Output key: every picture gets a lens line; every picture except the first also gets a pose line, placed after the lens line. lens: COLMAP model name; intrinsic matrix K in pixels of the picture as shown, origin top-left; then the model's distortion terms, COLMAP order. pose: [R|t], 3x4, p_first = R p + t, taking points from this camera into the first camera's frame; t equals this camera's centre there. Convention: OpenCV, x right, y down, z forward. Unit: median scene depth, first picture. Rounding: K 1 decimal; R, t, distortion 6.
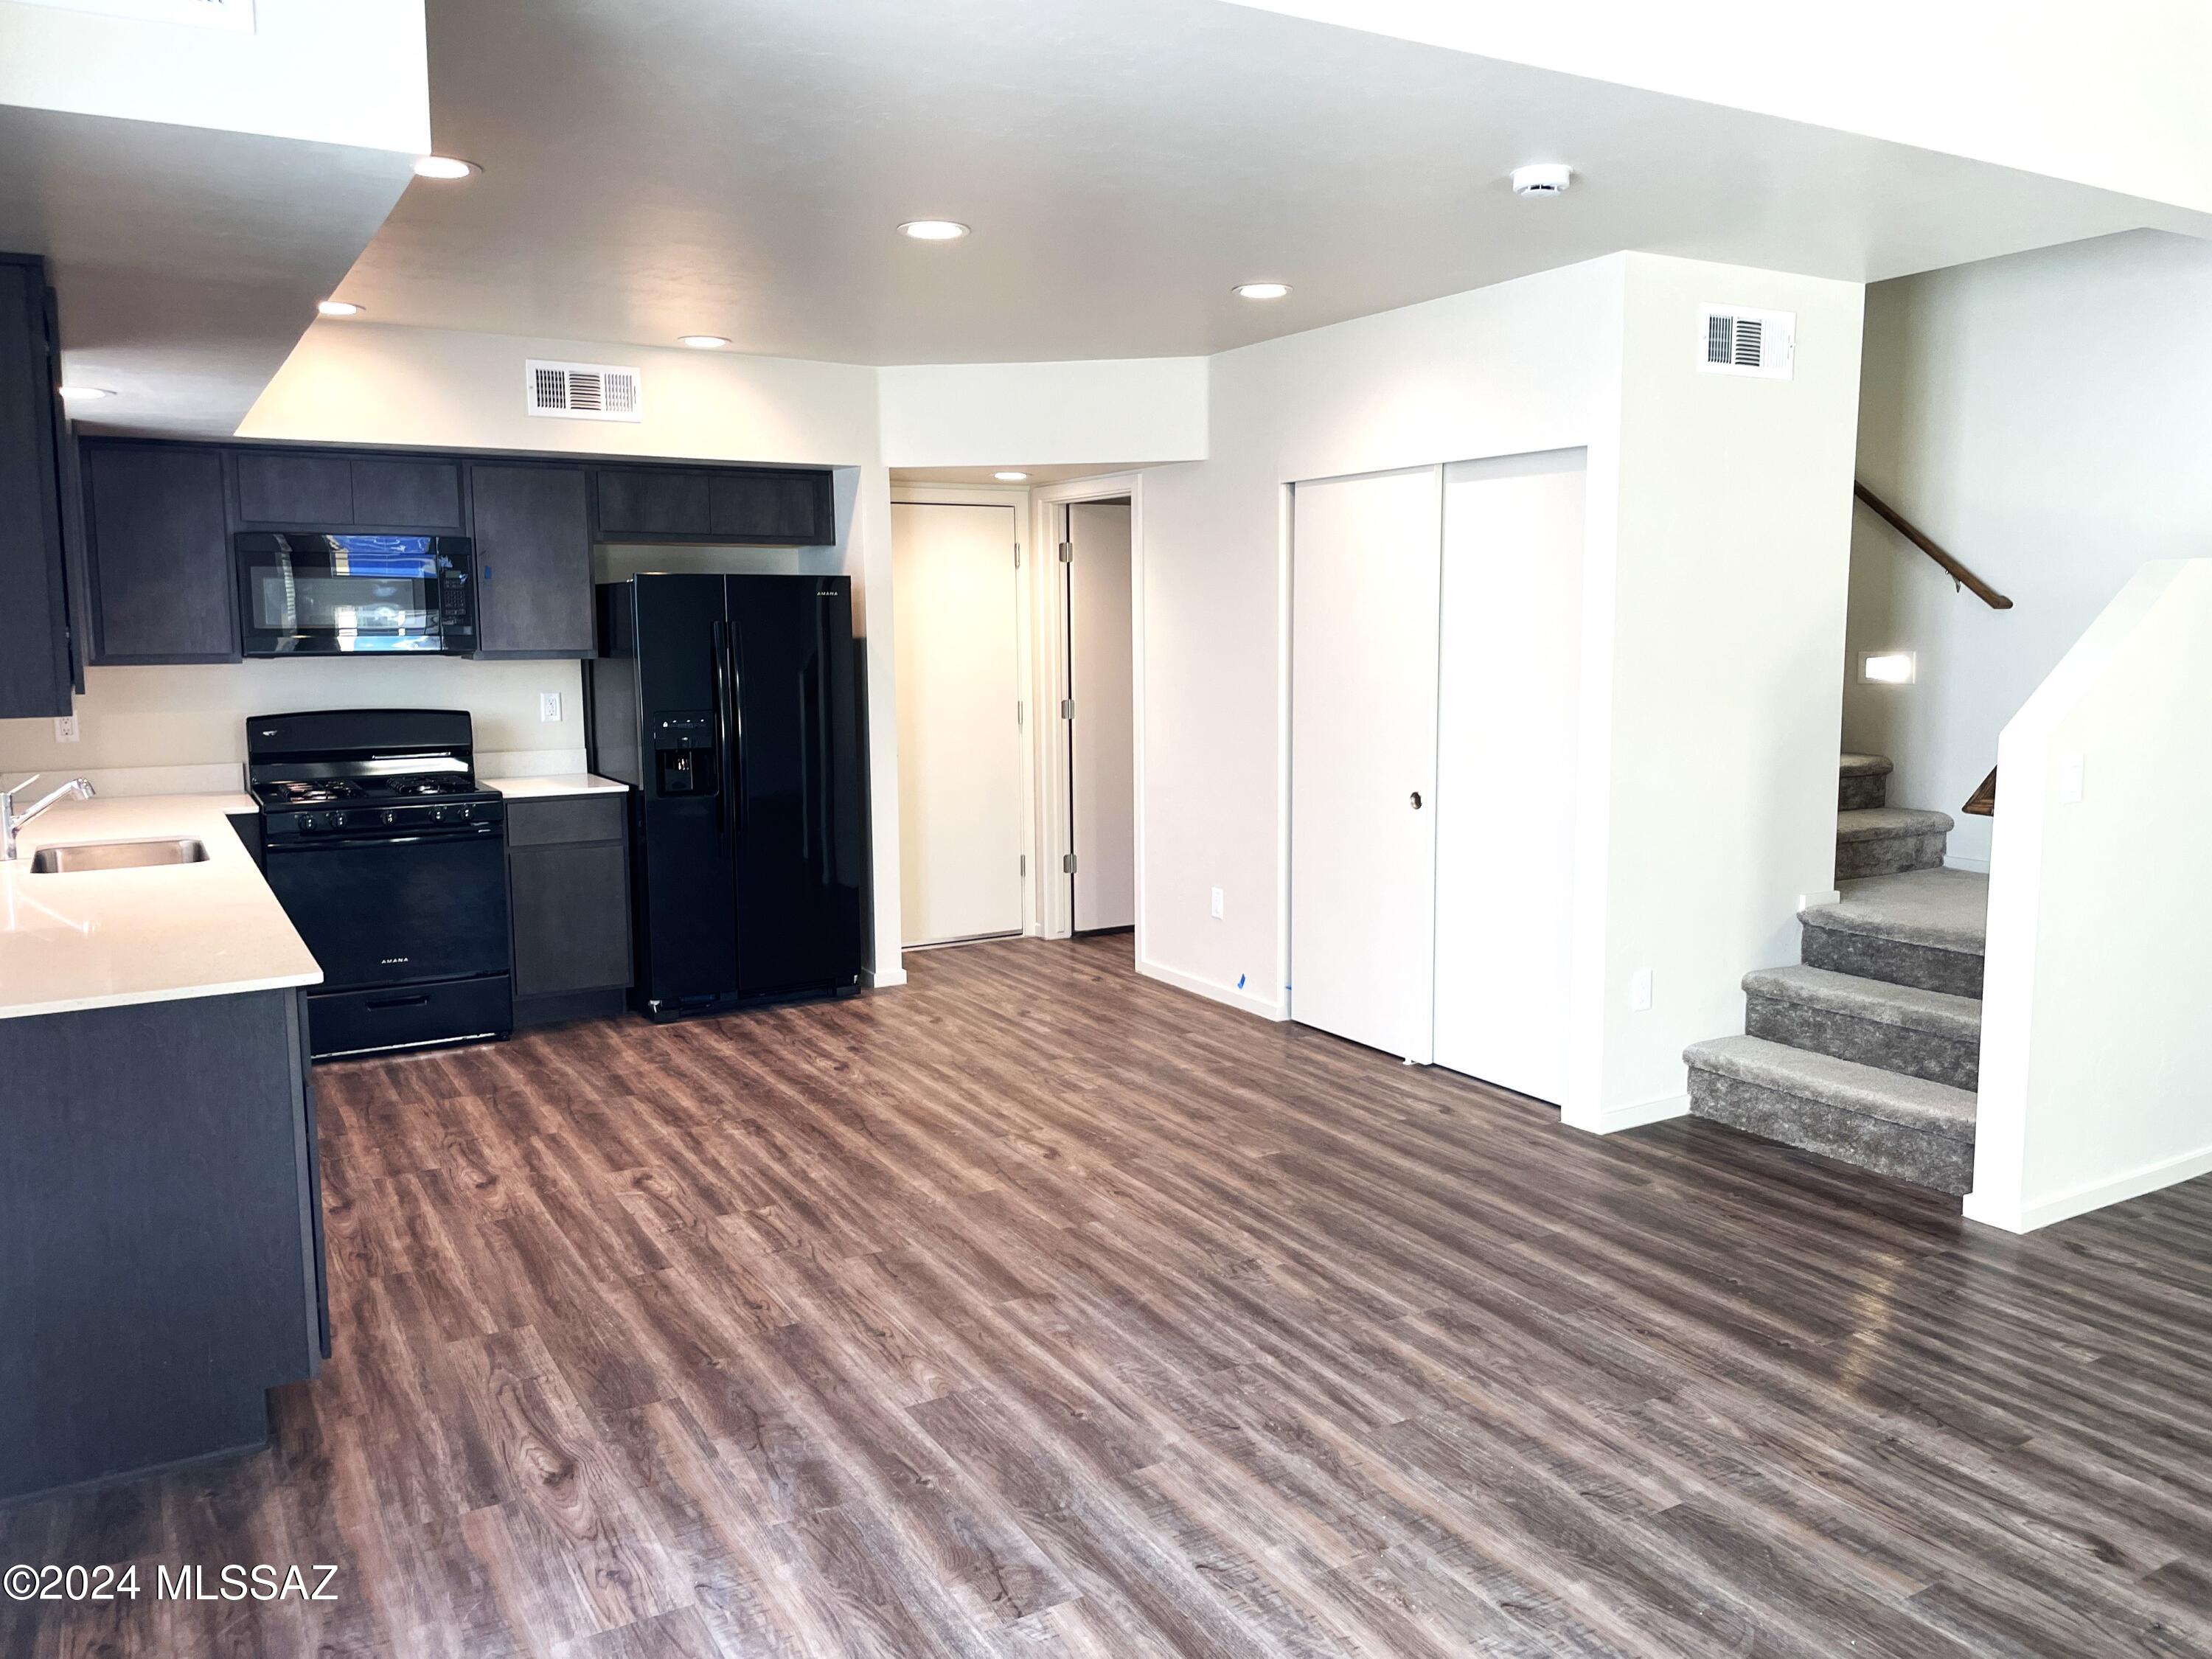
lens RADIAL K [[1665.3, 0, 1106.0], [0, 1665.3, 829.5], [0, 0, 1]] dist [0.075128, -0.102369]
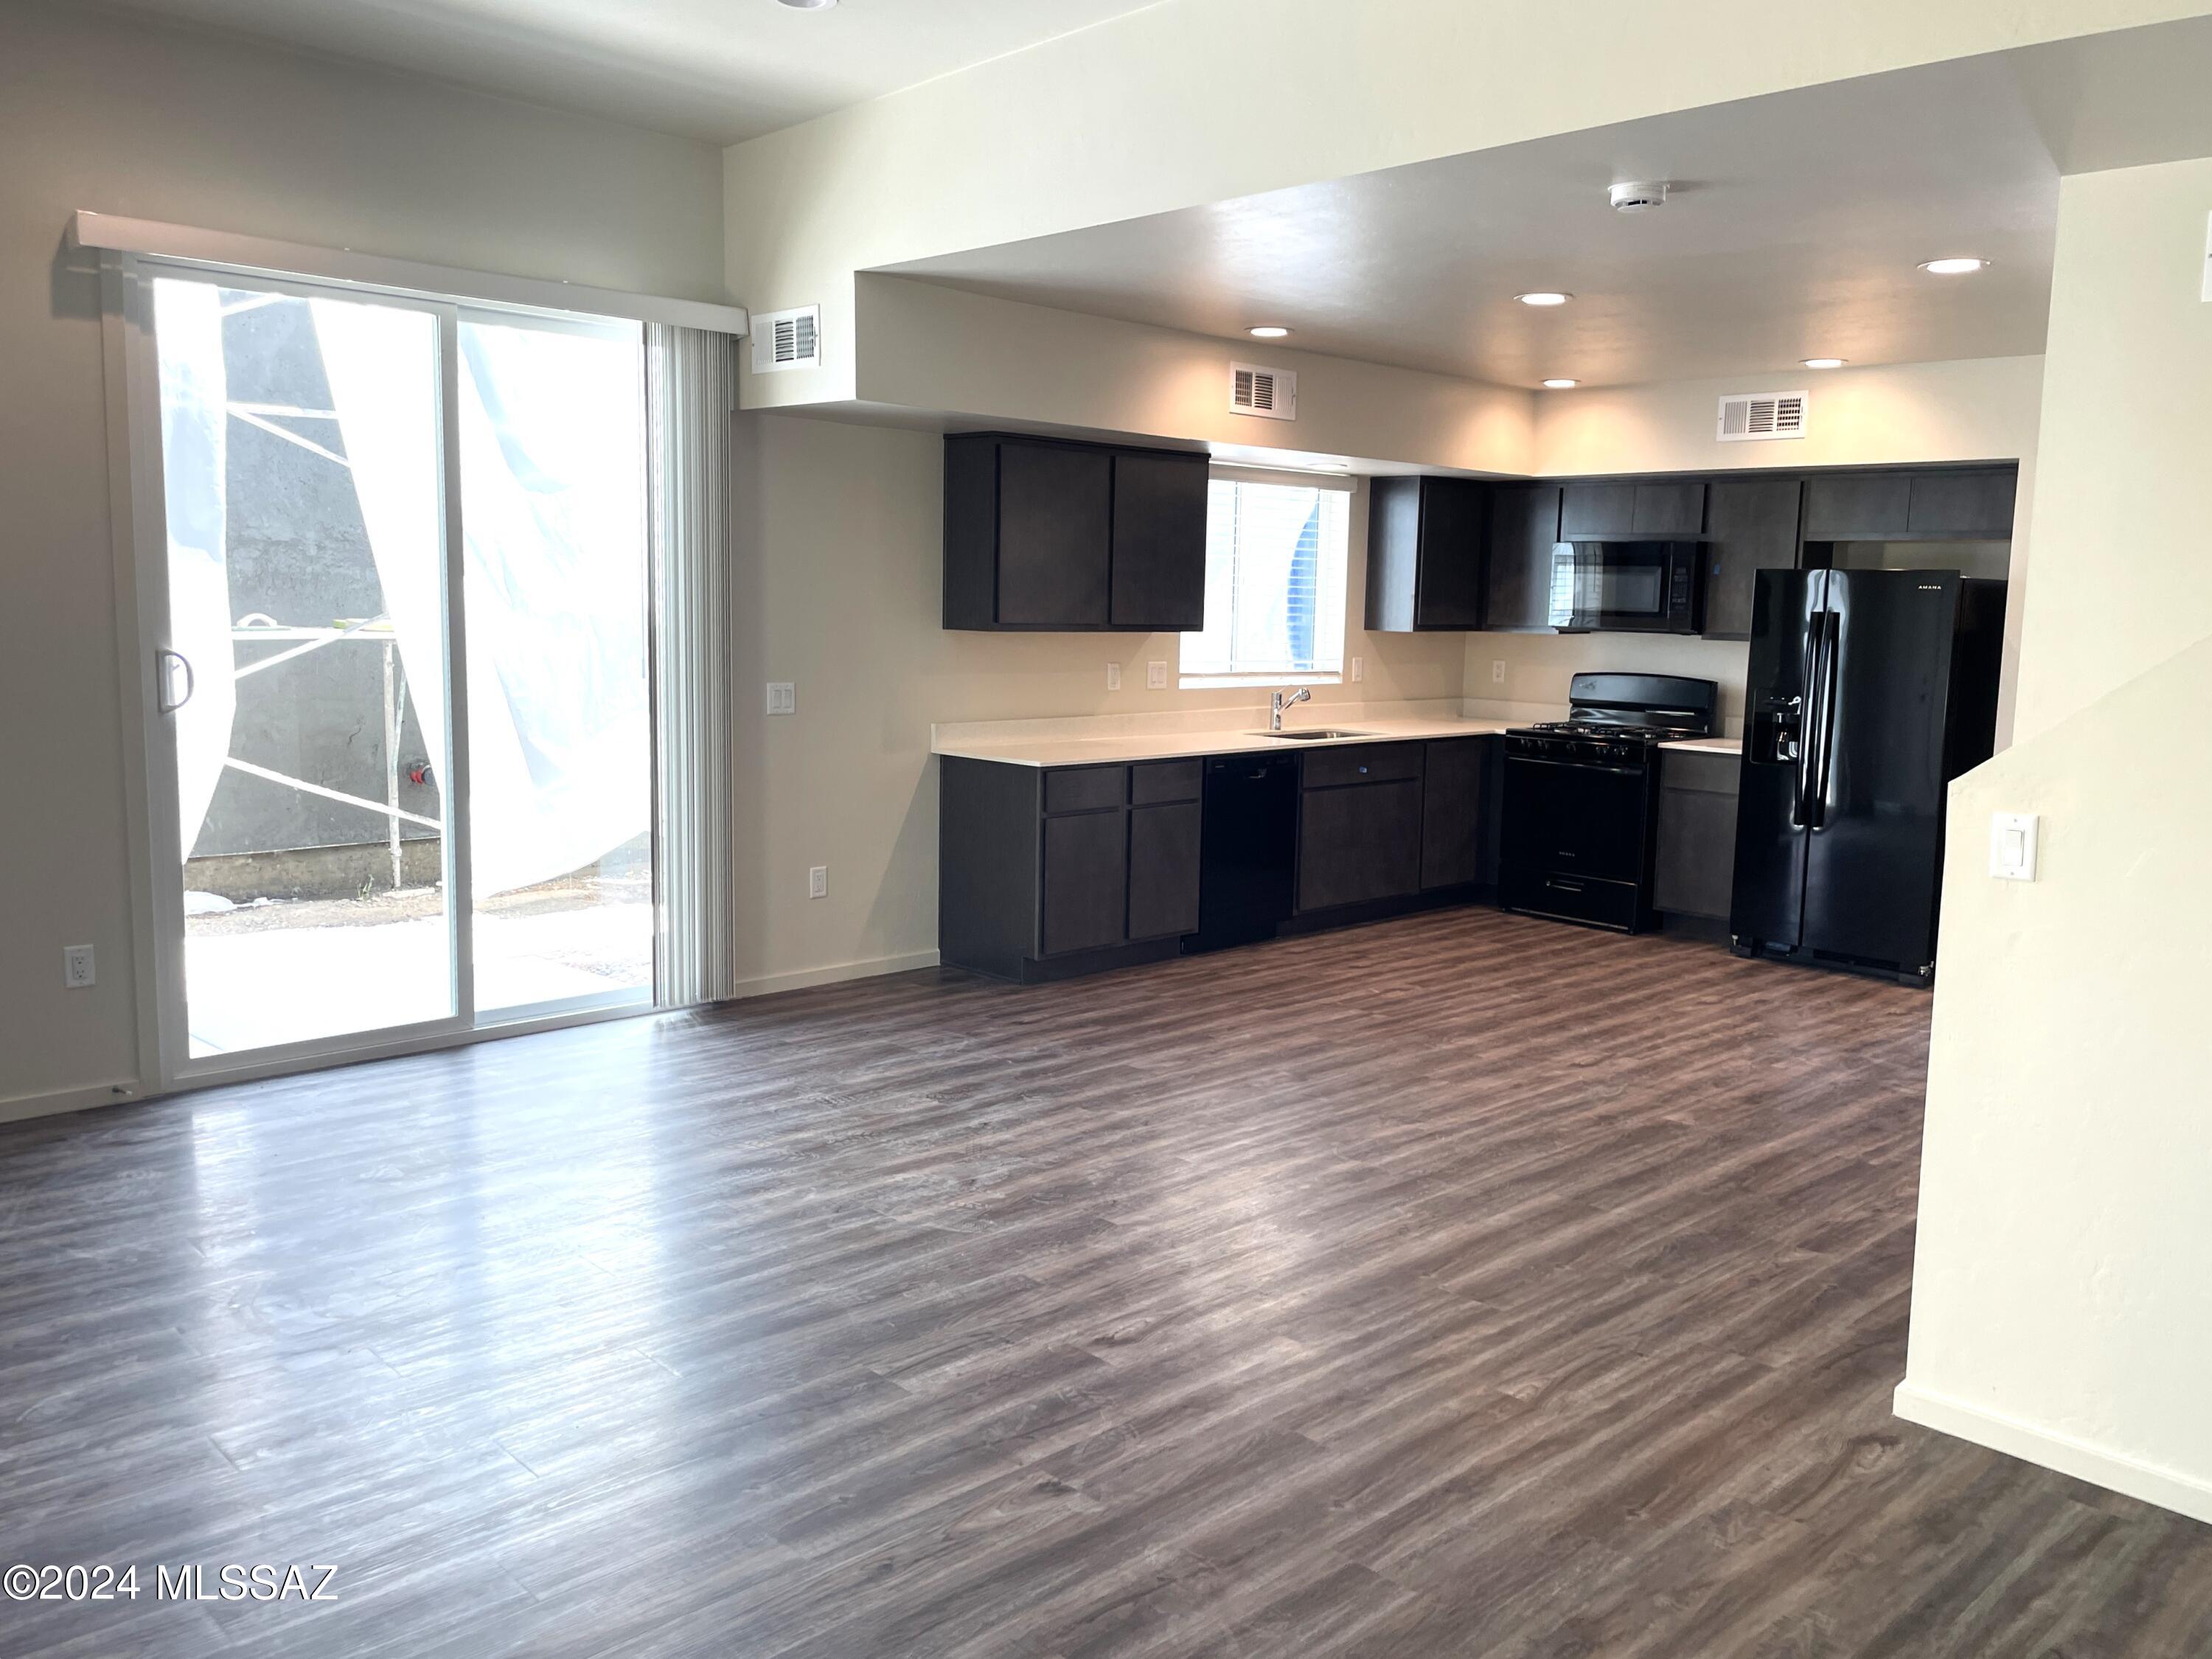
lens RADIAL K [[1686.6, 0, 1106.0], [0, 1686.6, 829.5], [0, 0, 1]] dist [0.081555, -0.118459]
pose [[0.241639, 0.149055, -0.958850, 1.336726], [-0.153125, 0.981609, 0.114004, -0.068899], [0.958208, 0.119276, 0.260019, 0.473270]]
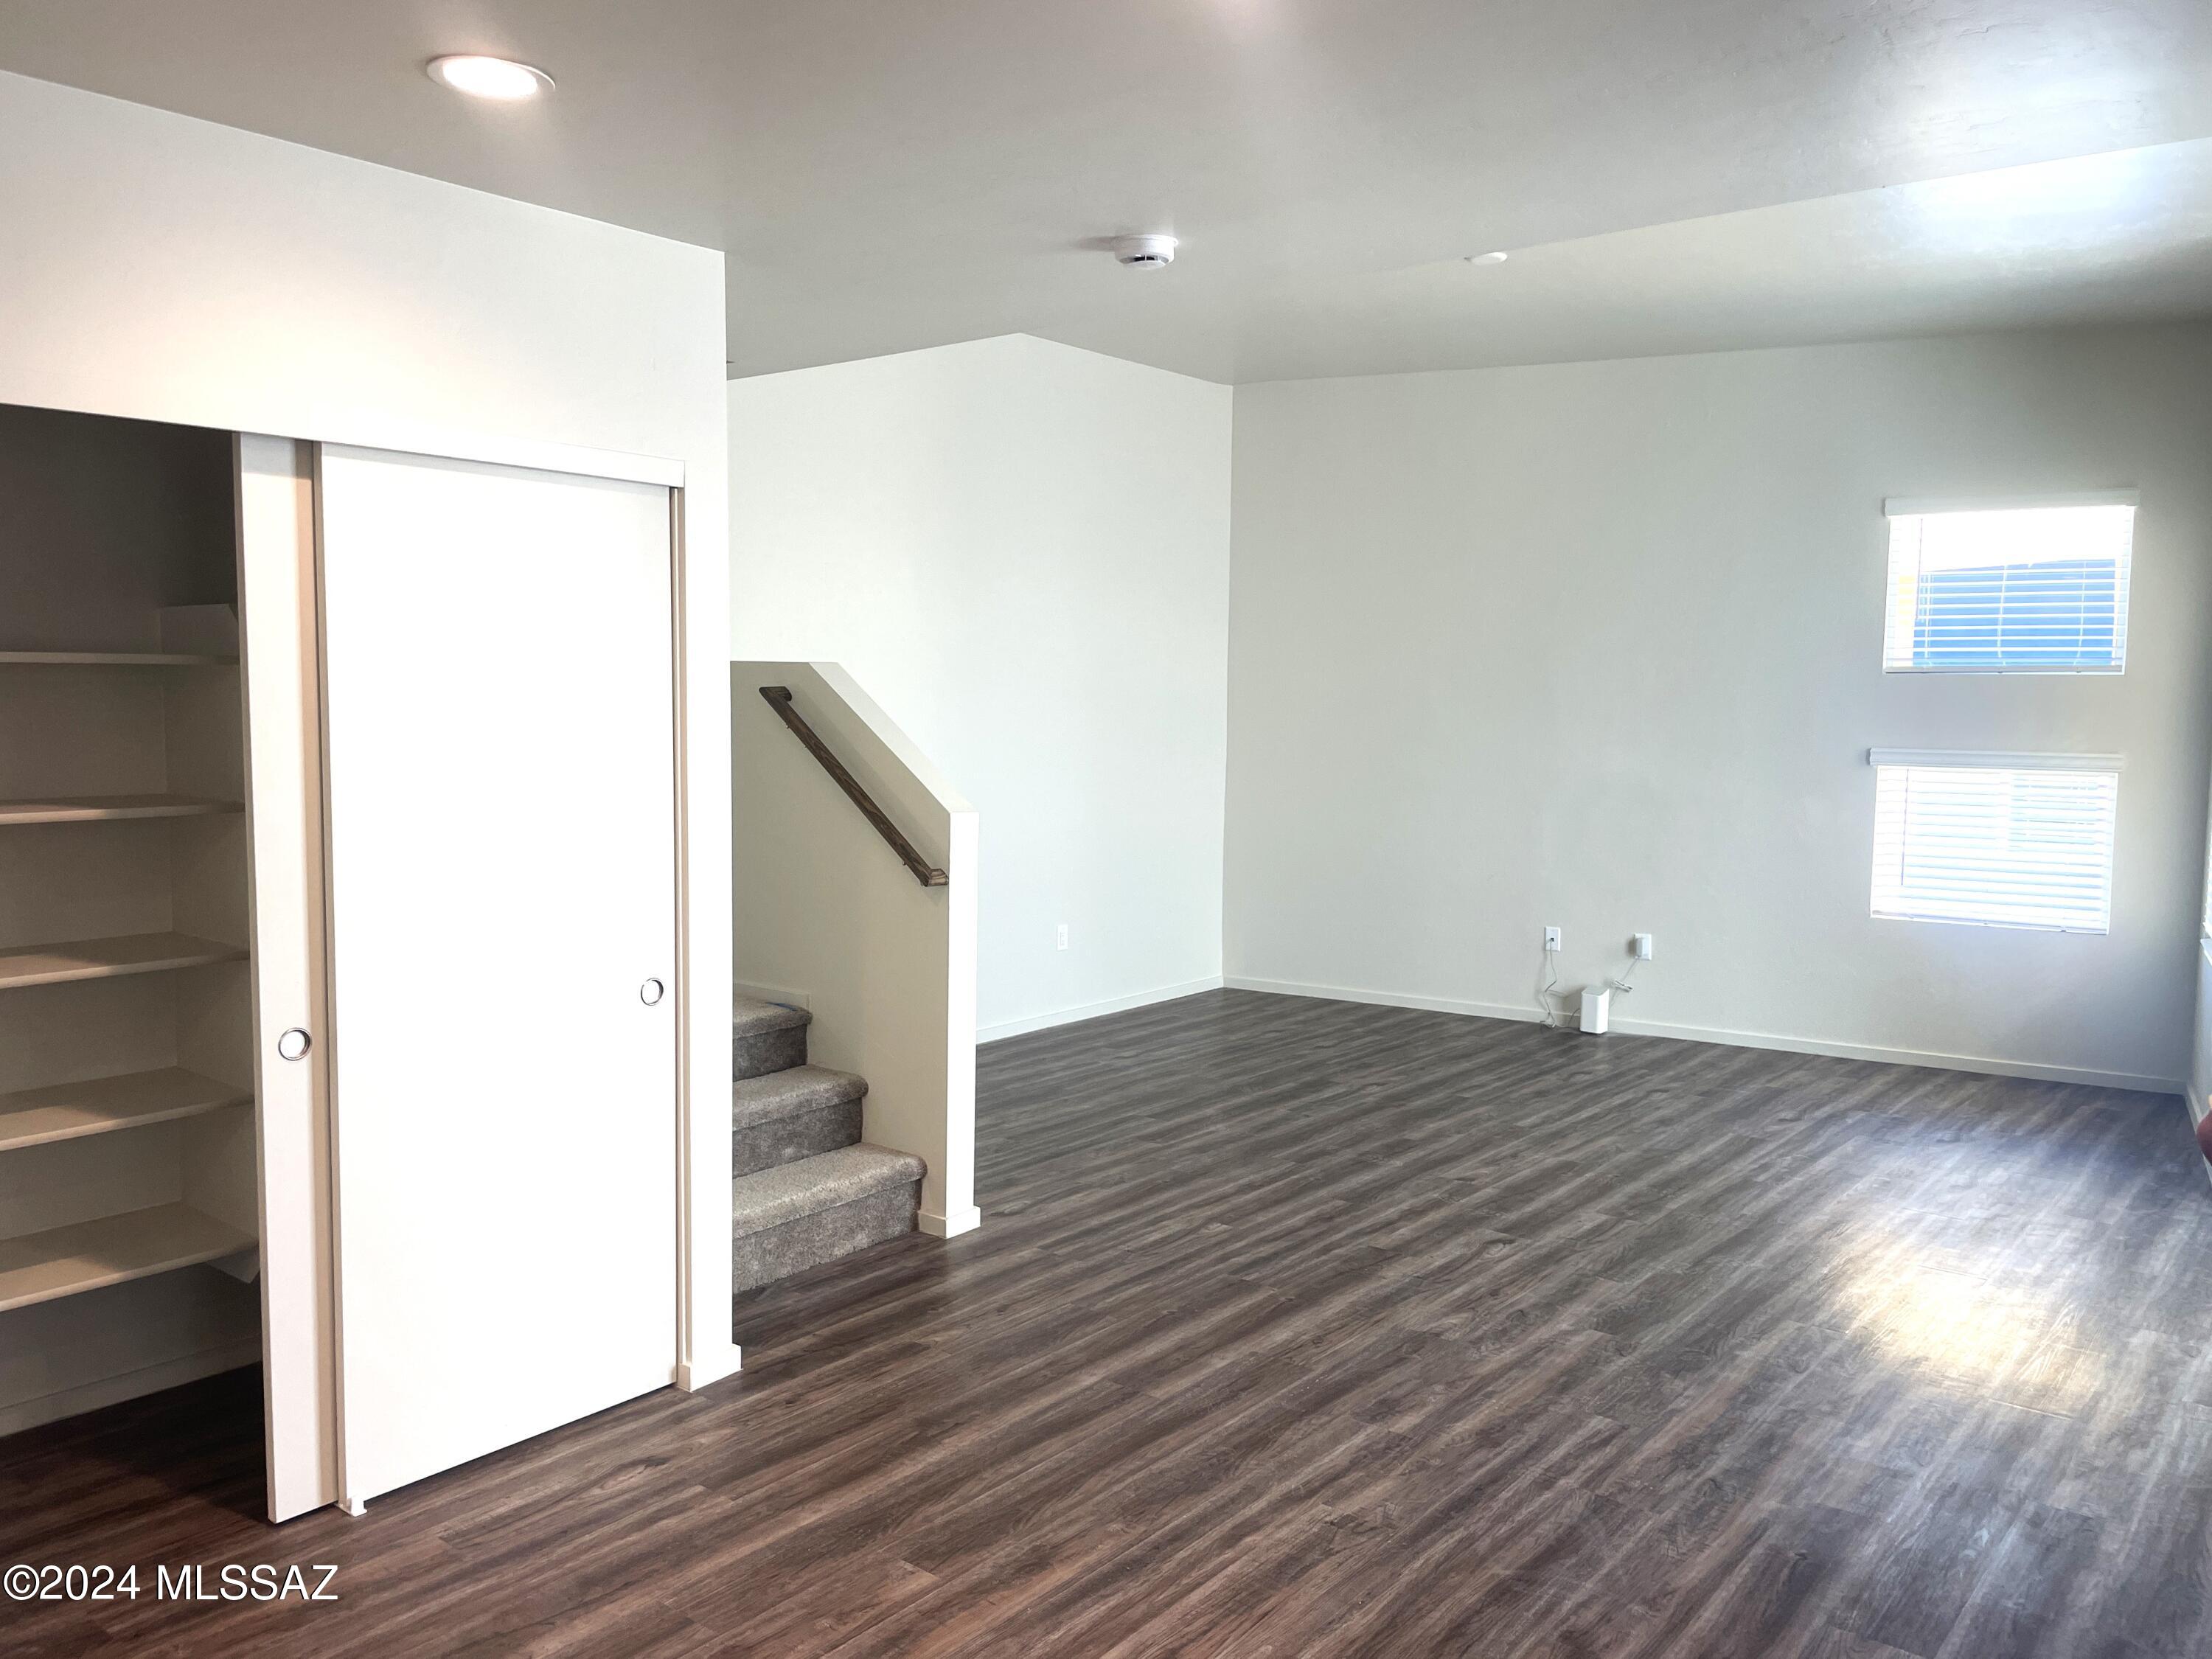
lens RADIAL K [[1726.4, 0, 1106.0], [0, 1726.4, 829.5], [0, 0, 1]] dist [0.081717, -0.097486]
pose [[-0.369503, -0.075614, 0.926148, -0.687824], [0.112746, 0.985672, 0.125456, -0.204884], [-0.922364, 0.150776, -0.355683, 1.496550]]
